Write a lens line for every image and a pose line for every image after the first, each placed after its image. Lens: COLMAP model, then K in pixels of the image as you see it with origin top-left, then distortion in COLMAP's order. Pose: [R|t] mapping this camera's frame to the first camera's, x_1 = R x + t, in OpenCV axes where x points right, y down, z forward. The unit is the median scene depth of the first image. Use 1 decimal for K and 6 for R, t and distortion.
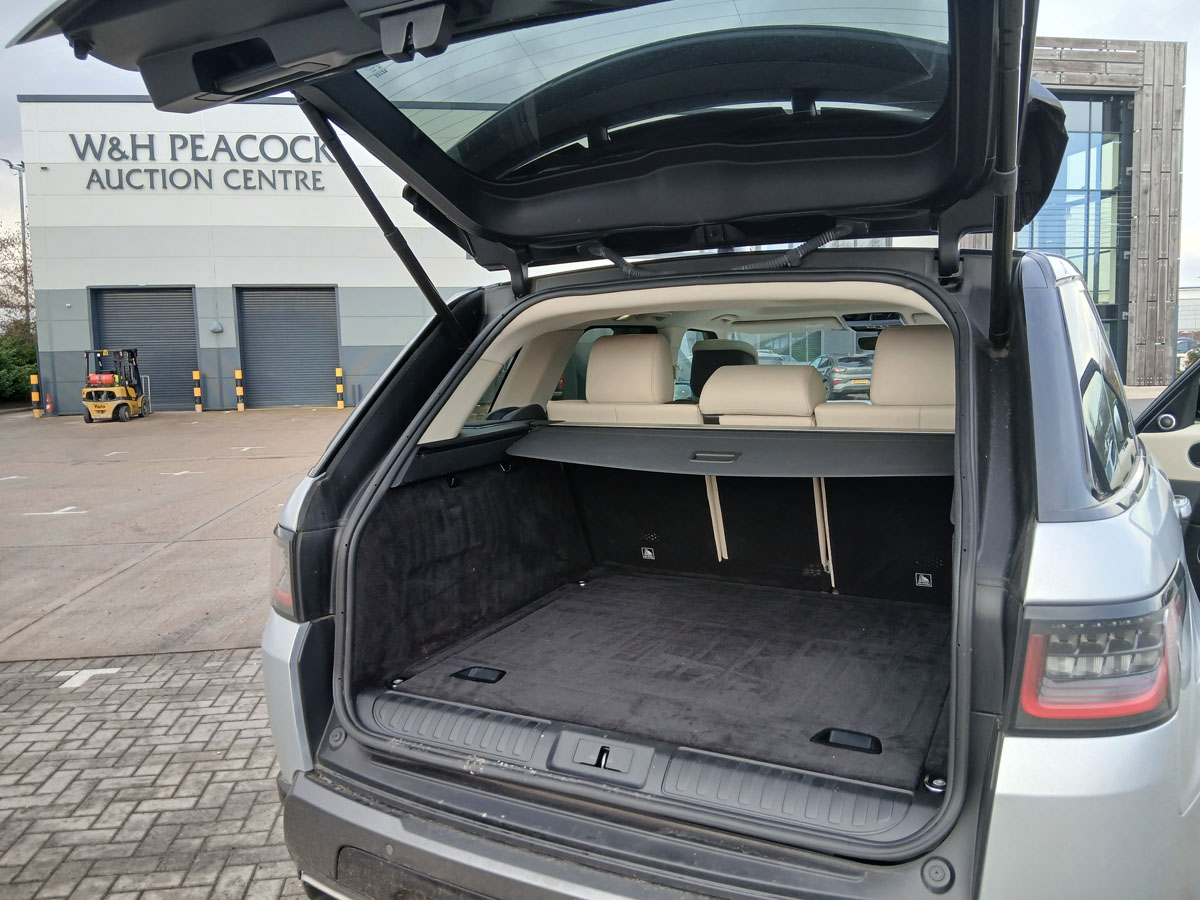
lens RADIAL K [[918.8, 0, 605.1], [0, 918.8, 404.7], [0, 0, 1]] dist [0.040119, 0.000845]
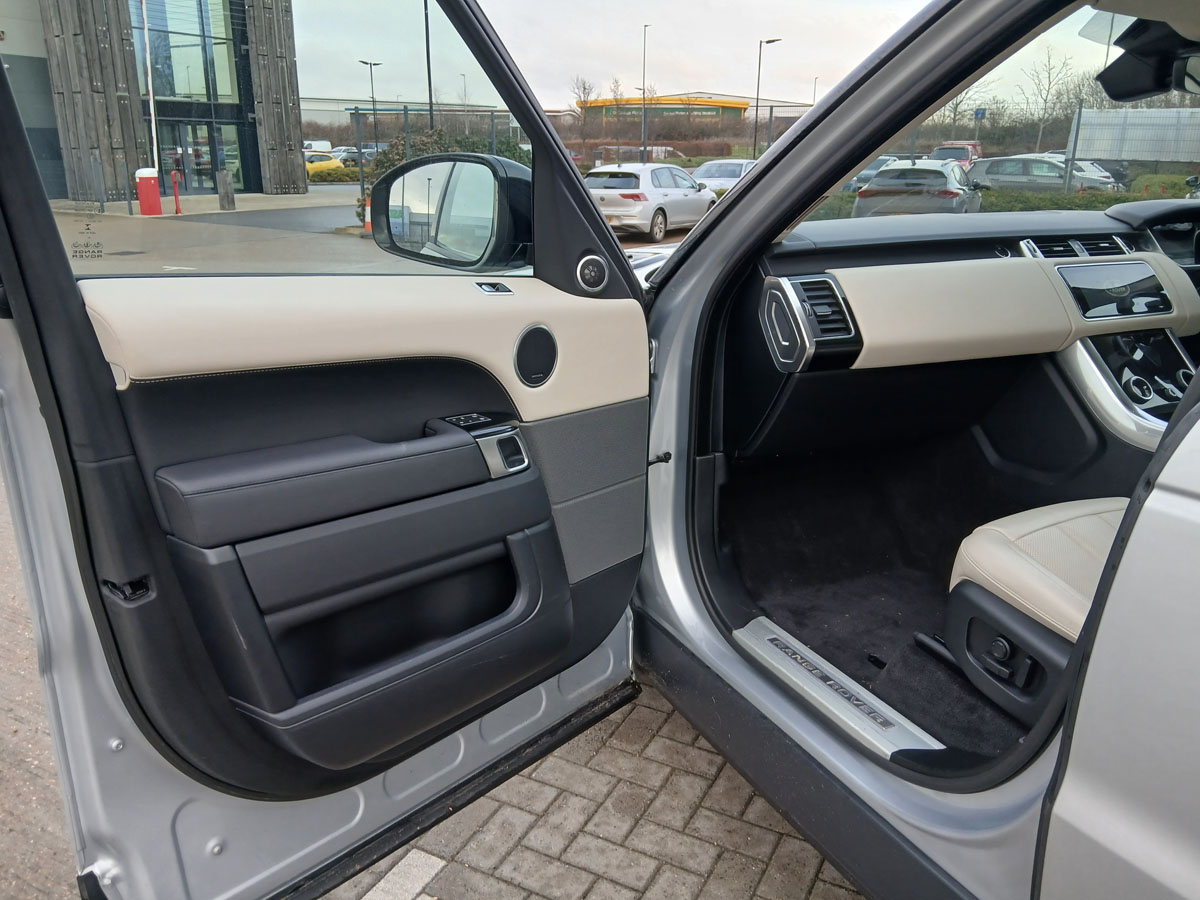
lens RADIAL K [[923.2, 0, 599.7], [0, 923.2, 426.6], [0, 0, 1]] dist [0.074399, -0.114434]
pose [[0.594489, -0.206843, 0.777045, -0.033063], [0.030853, 0.971505, 0.235002, -0.002870], [-0.803511, -0.115732, 0.583931, 0.132319]]
